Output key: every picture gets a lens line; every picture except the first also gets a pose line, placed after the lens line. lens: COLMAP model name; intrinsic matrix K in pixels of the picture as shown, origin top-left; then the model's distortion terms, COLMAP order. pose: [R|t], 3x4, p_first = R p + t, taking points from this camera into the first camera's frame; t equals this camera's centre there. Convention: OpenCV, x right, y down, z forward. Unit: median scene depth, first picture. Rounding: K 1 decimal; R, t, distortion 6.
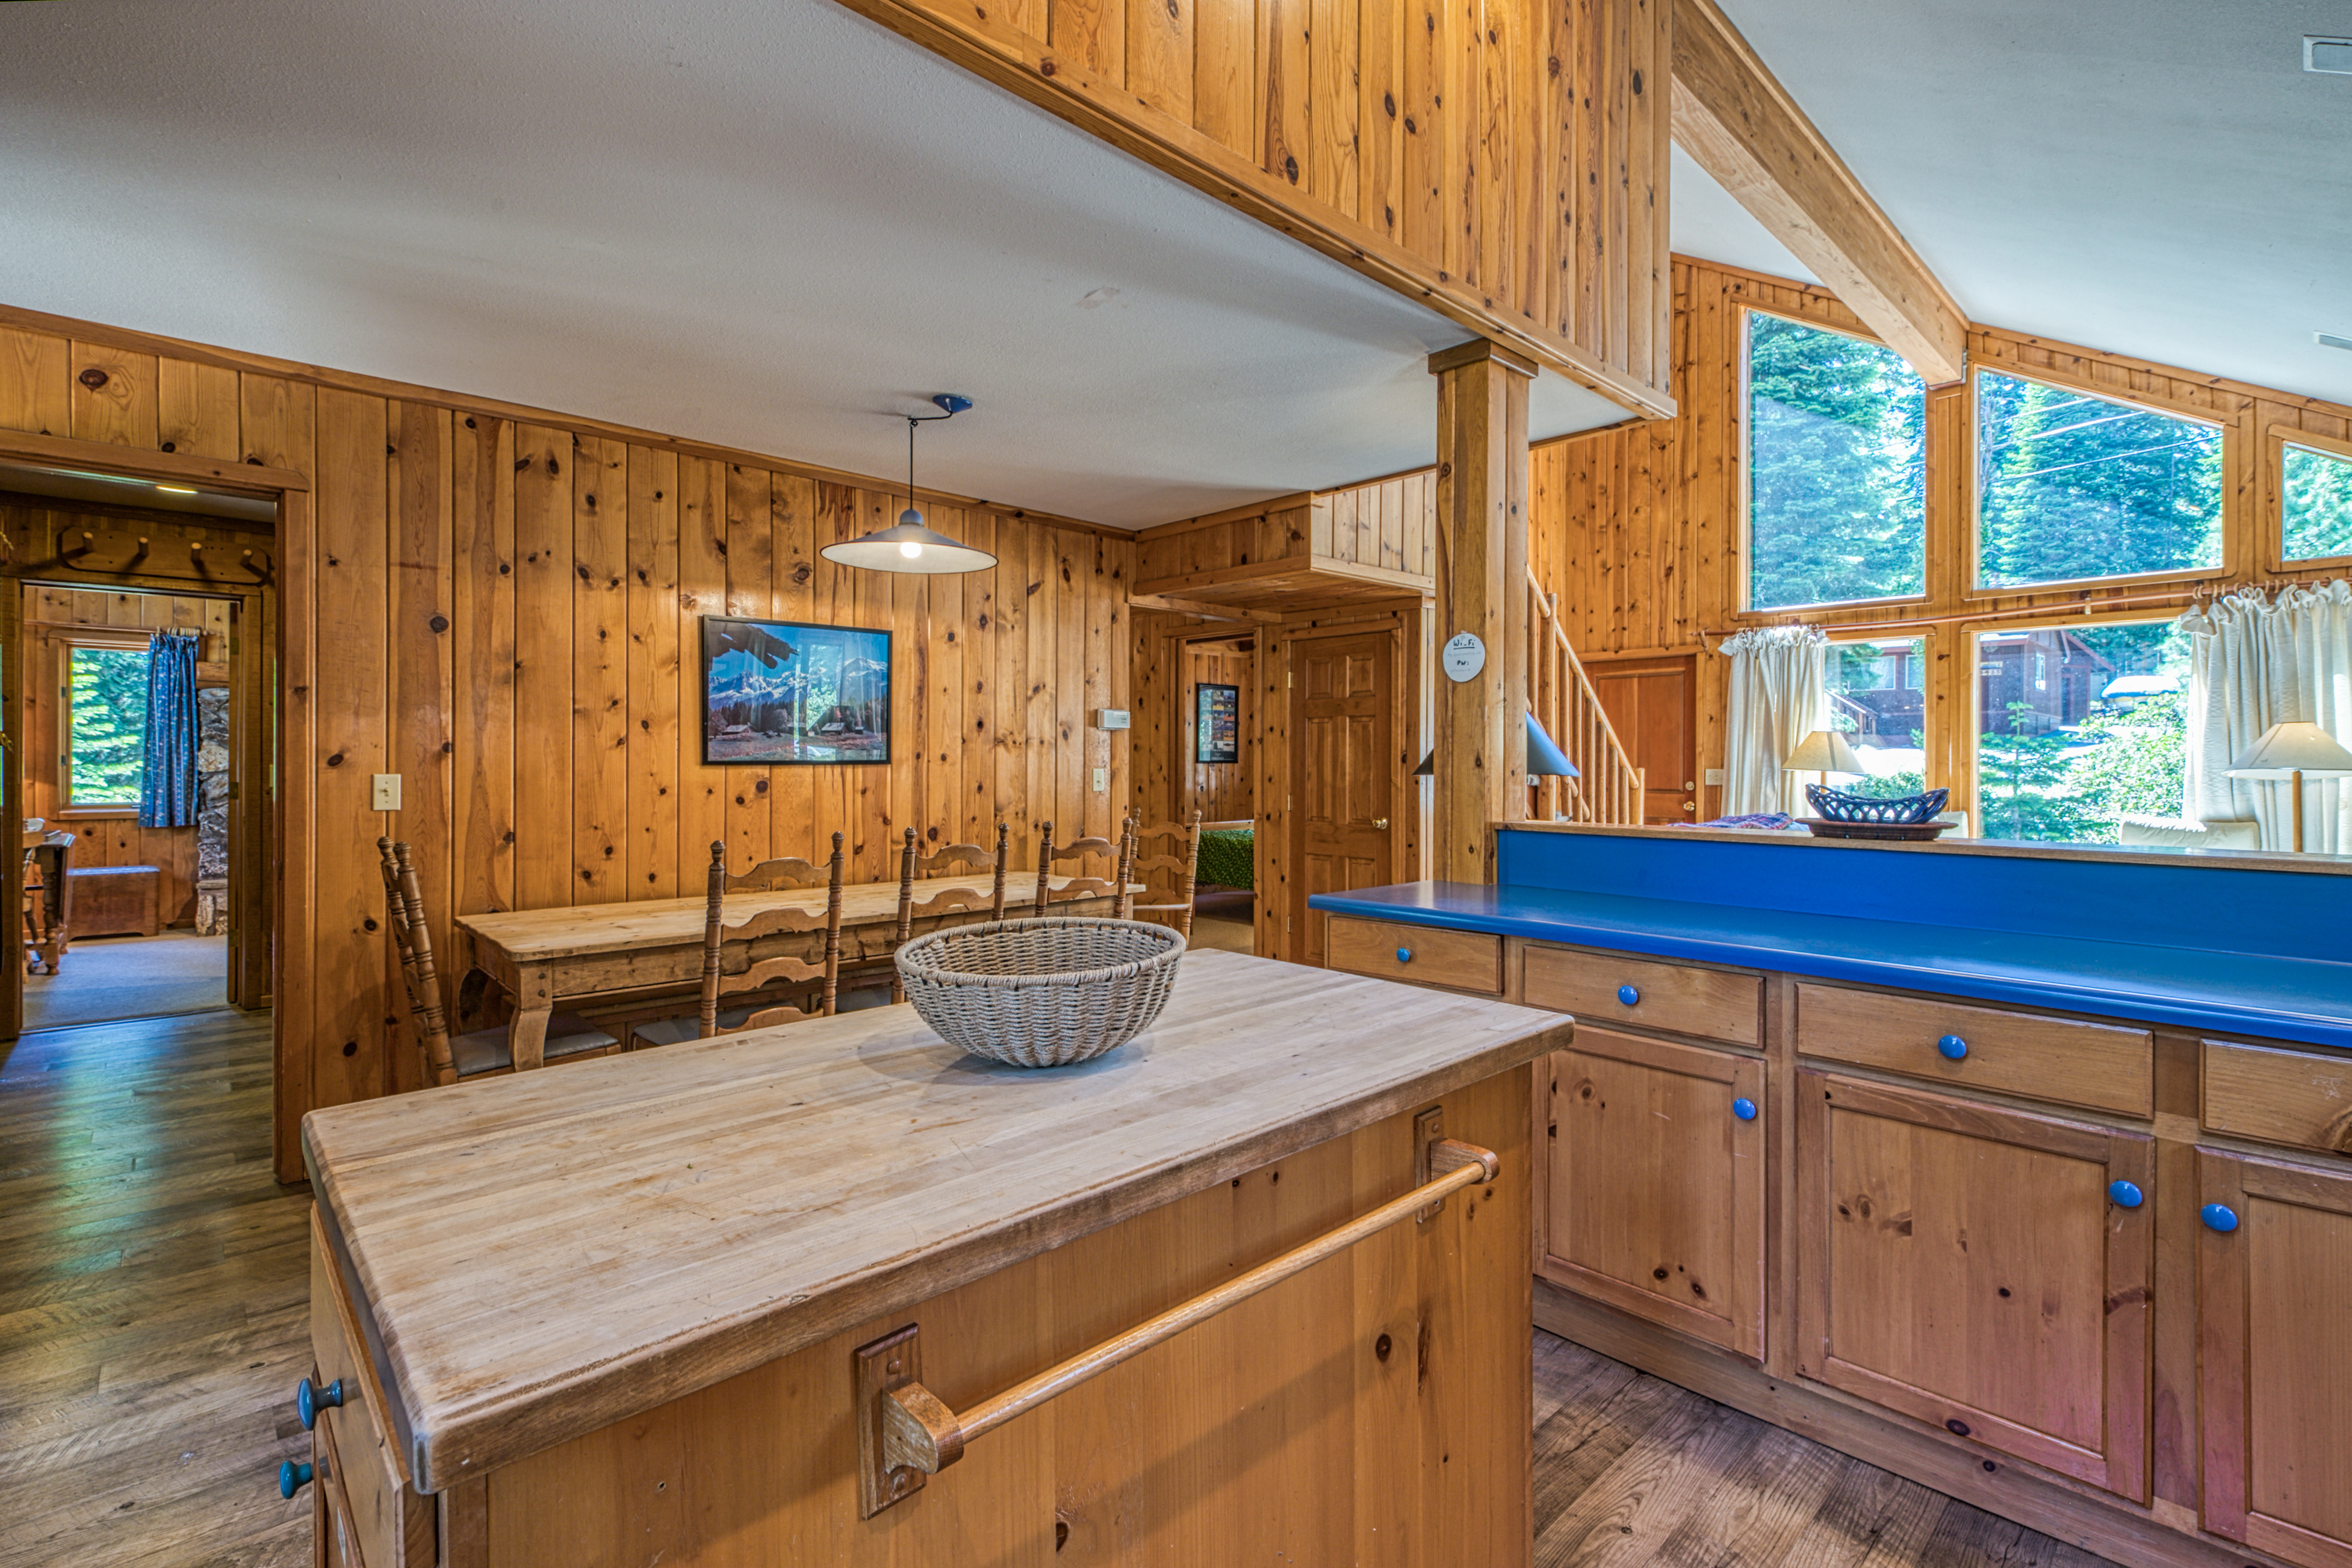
lens RADIAL K [[1065.1, 0, 1194.0], [0, 1065.1, 765.2], [0, 0, 1]] dist [-0.007661, -0.001421]
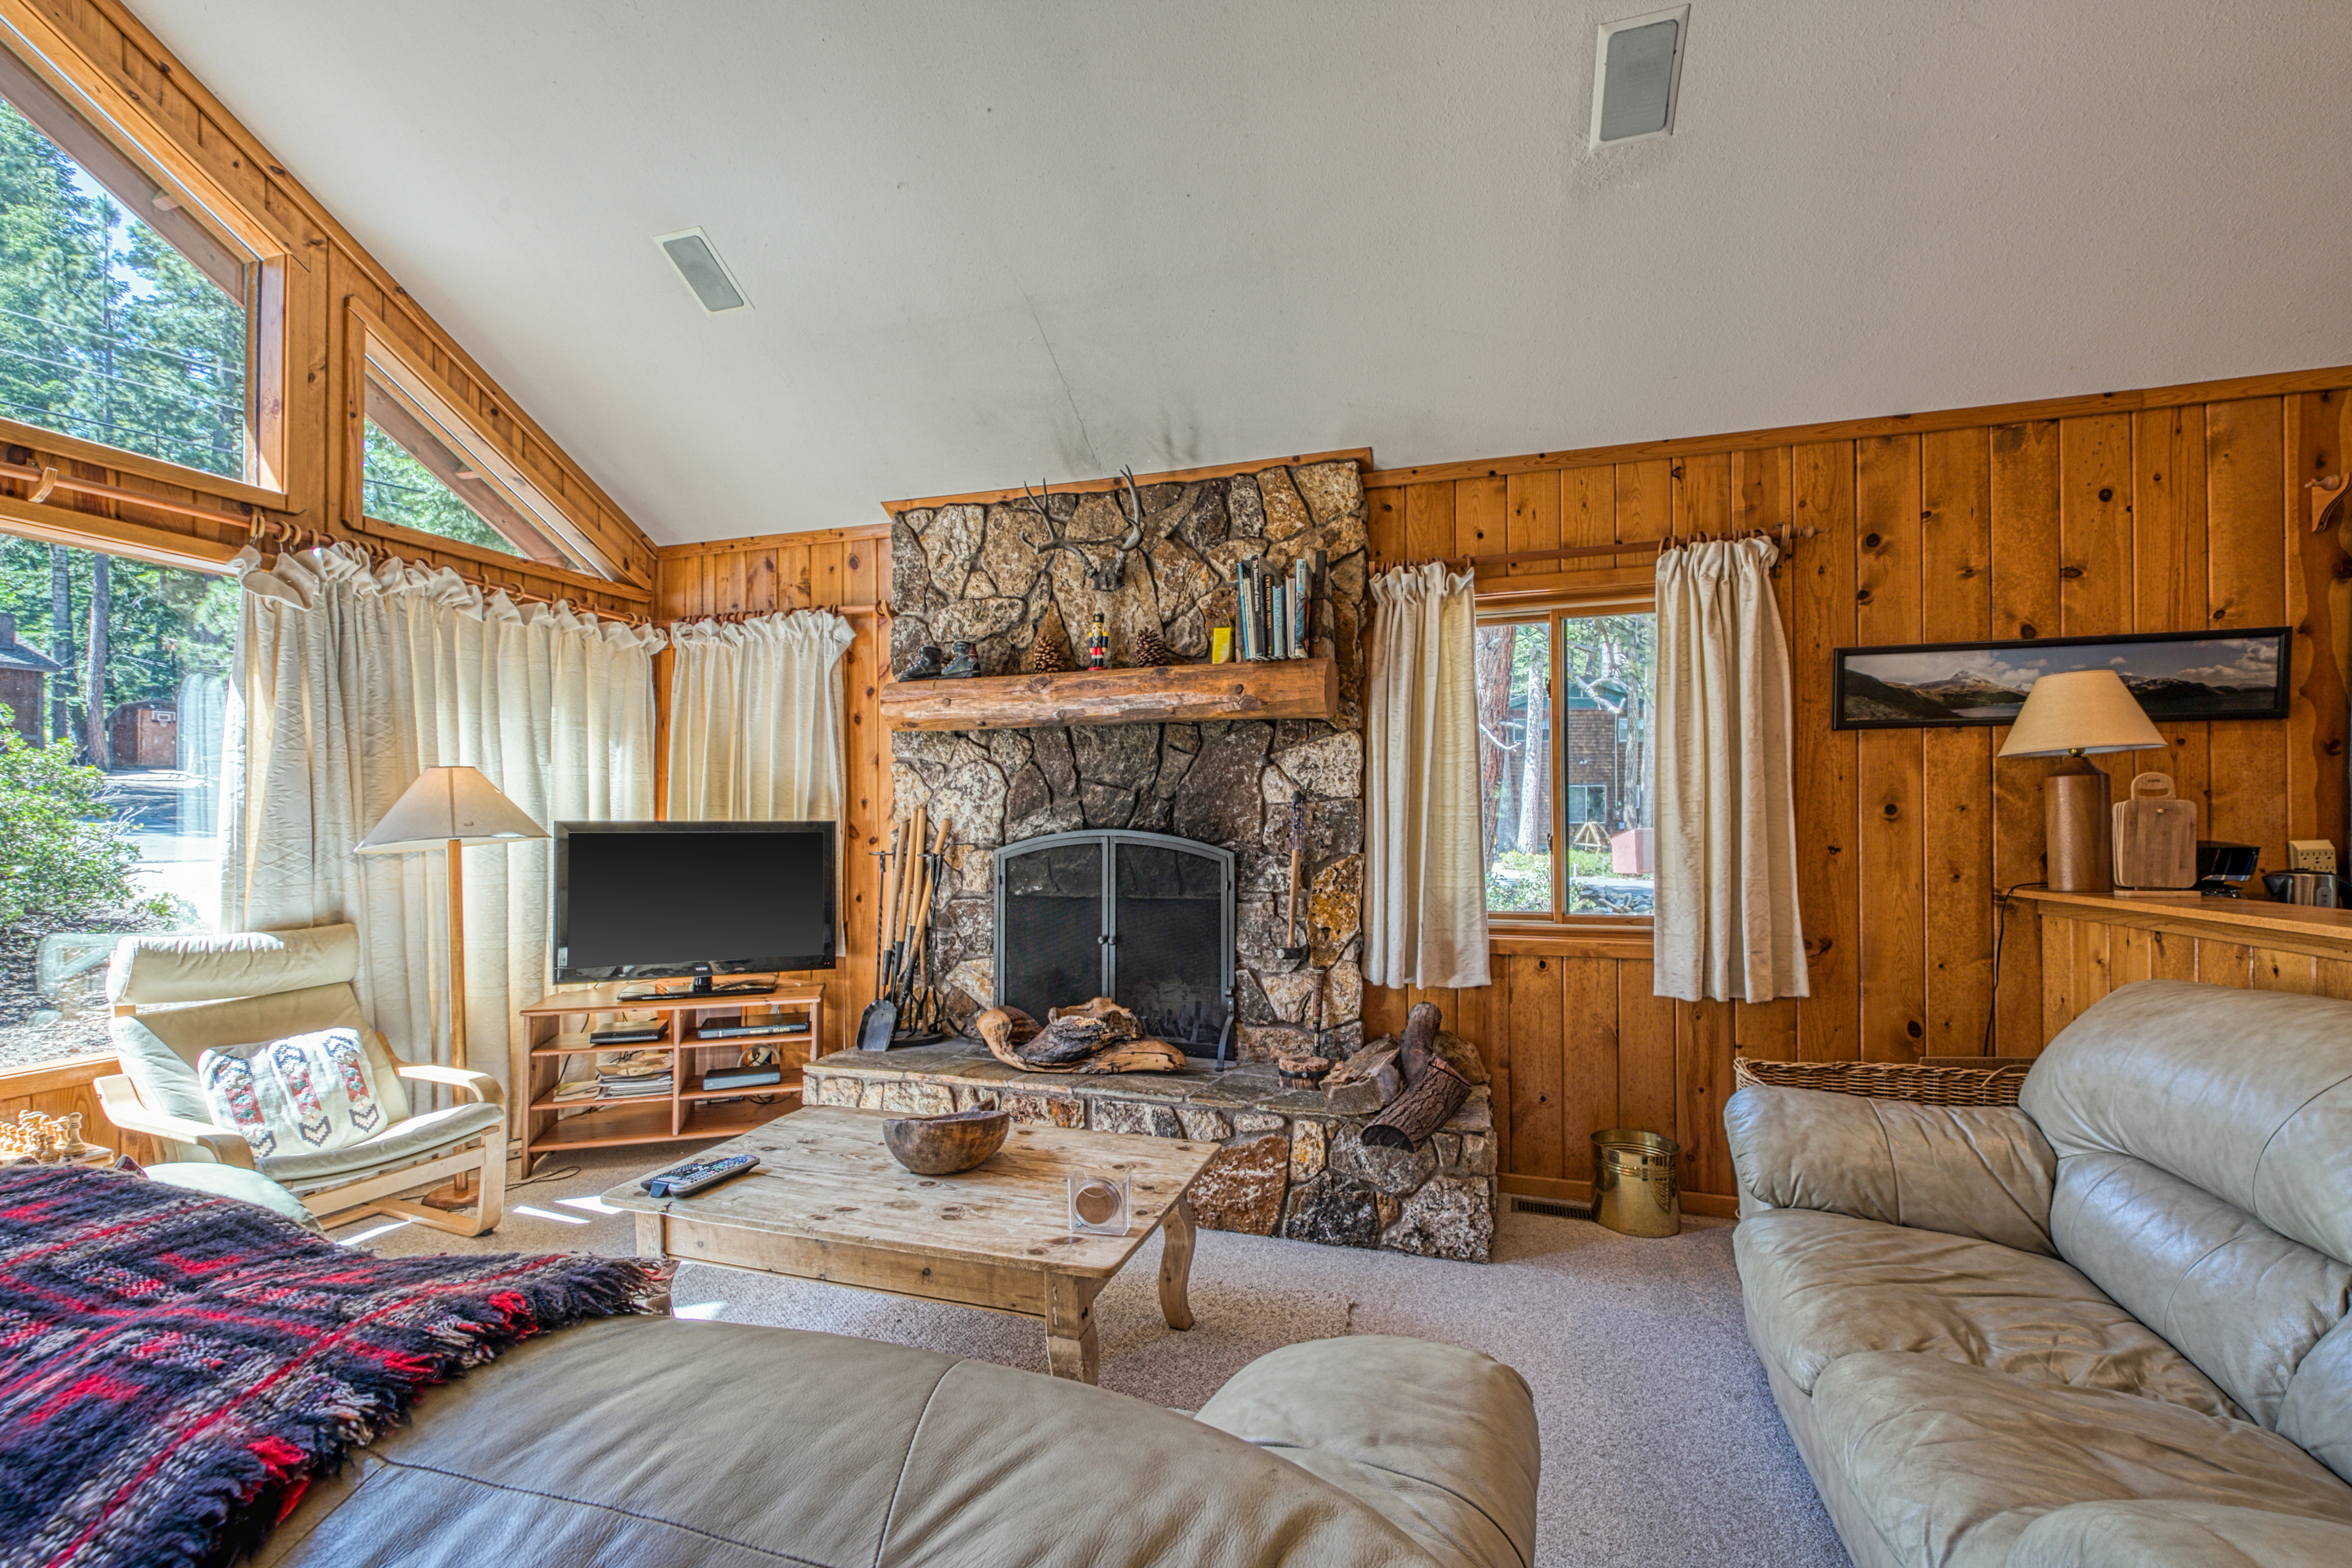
lens RADIAL K [[986.9, 0, 1188.0], [0, 986.9, 816.0], [0, 0, 1]] dist [0.010069, -0.005034]
pose [[-0.486715, 0.004228, 0.873550, 0.326952], [0.002297, 0.999991, -0.003560, -0.007160], [-0.873558, 0.000274, -0.486721, 1.086732]]
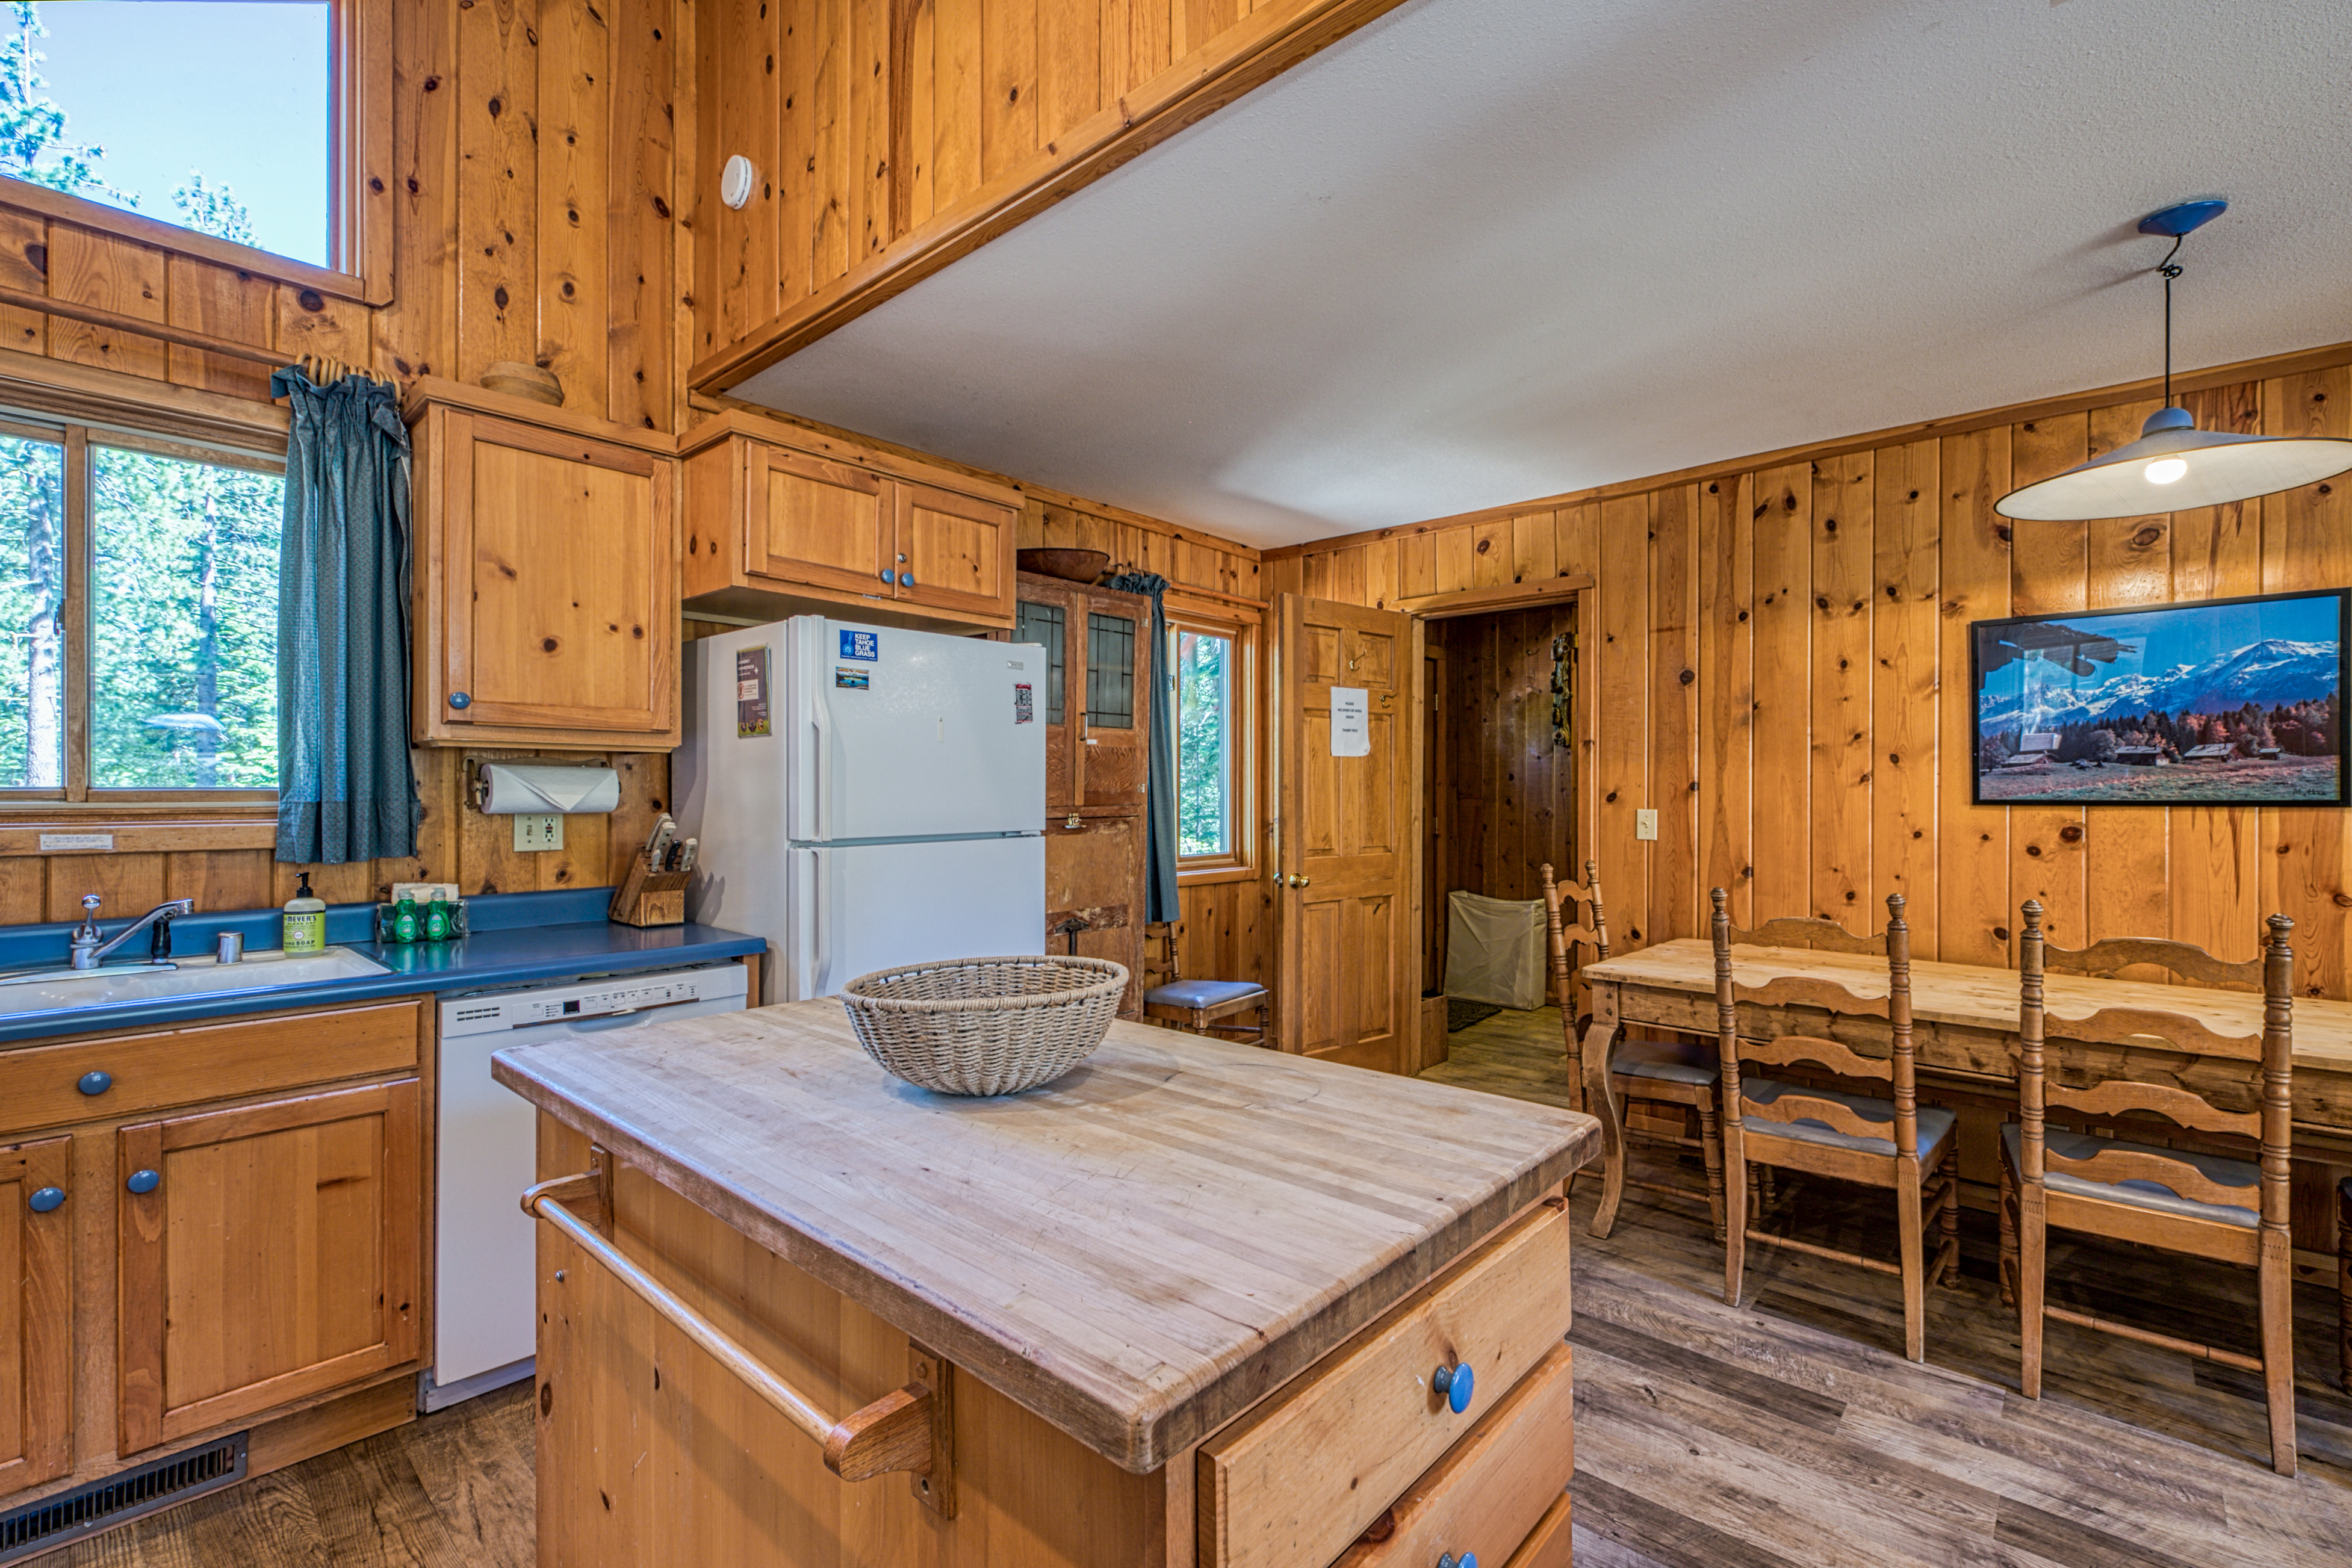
lens RADIAL K [[986.9, 0, 1186.7], [0, 986.9, 793.7], [0, 0, 1]] dist [0.010069, -0.005034]
pose [[0.087036, 0.000480, -0.996205, 0.224603], [-0.006568, 0.999978, -0.000092, -0.004135], [0.996183, 0.006551, 0.087038, 0.294645]]
